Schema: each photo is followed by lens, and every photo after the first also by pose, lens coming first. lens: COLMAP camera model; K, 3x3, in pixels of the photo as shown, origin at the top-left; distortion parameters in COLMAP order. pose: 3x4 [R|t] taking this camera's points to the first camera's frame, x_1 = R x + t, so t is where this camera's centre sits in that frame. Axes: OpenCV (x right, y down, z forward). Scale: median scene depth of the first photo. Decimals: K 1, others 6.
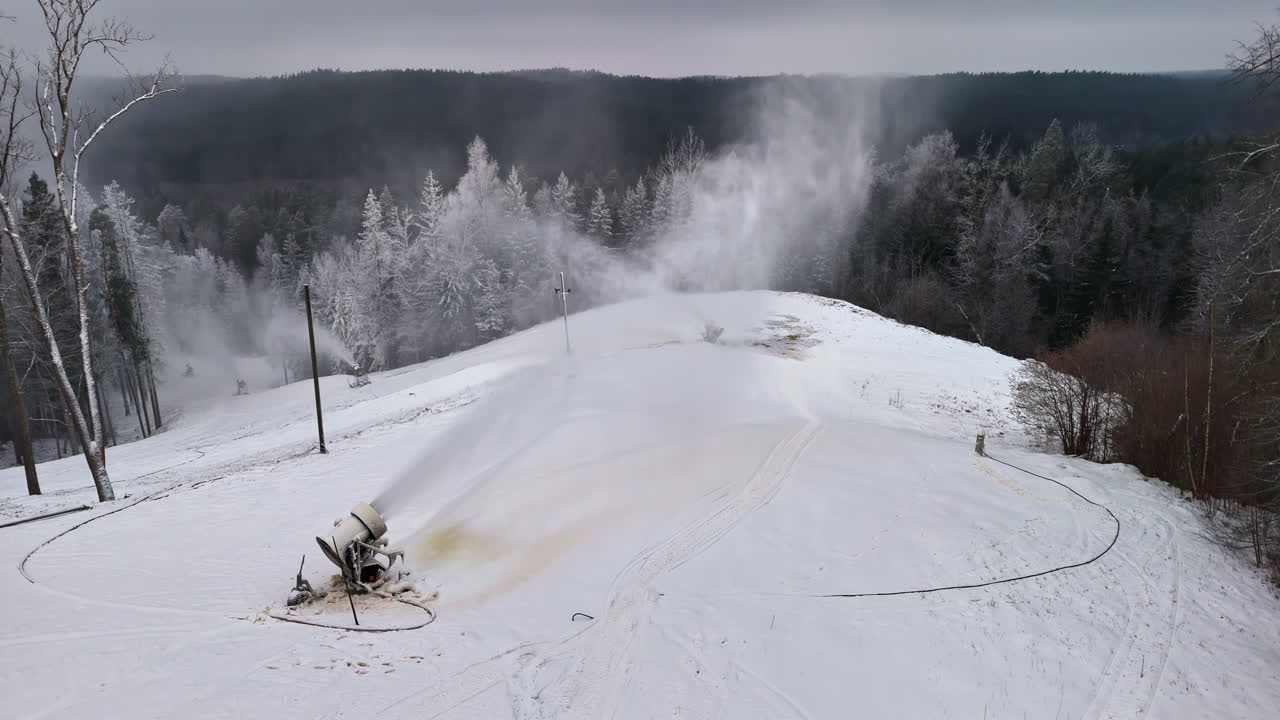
lens RADIAL K [[939.1, 0, 640.0], [0, 939.1, 360.0], [0, 0, 1]] dist [0.067973, -0.001834]
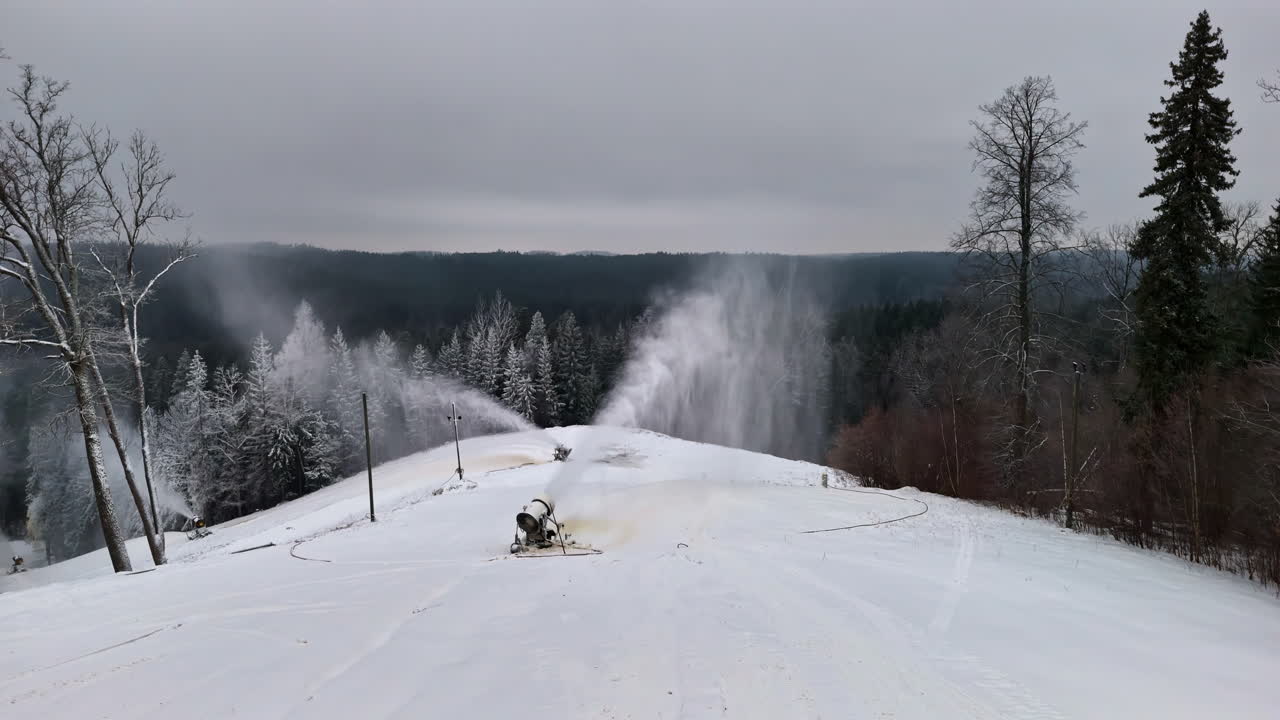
lens RADIAL K [[939.1, 0, 640.0], [0, 939.1, 360.0], [0, 0, 1]] dist [0.067973, -0.001834]
pose [[0.956908, -0.027479, 0.289088, -0.119396], [0.078177, 0.983136, -0.165322, 0.041814], [-0.279670, 0.180798, 0.942919, -0.124975]]
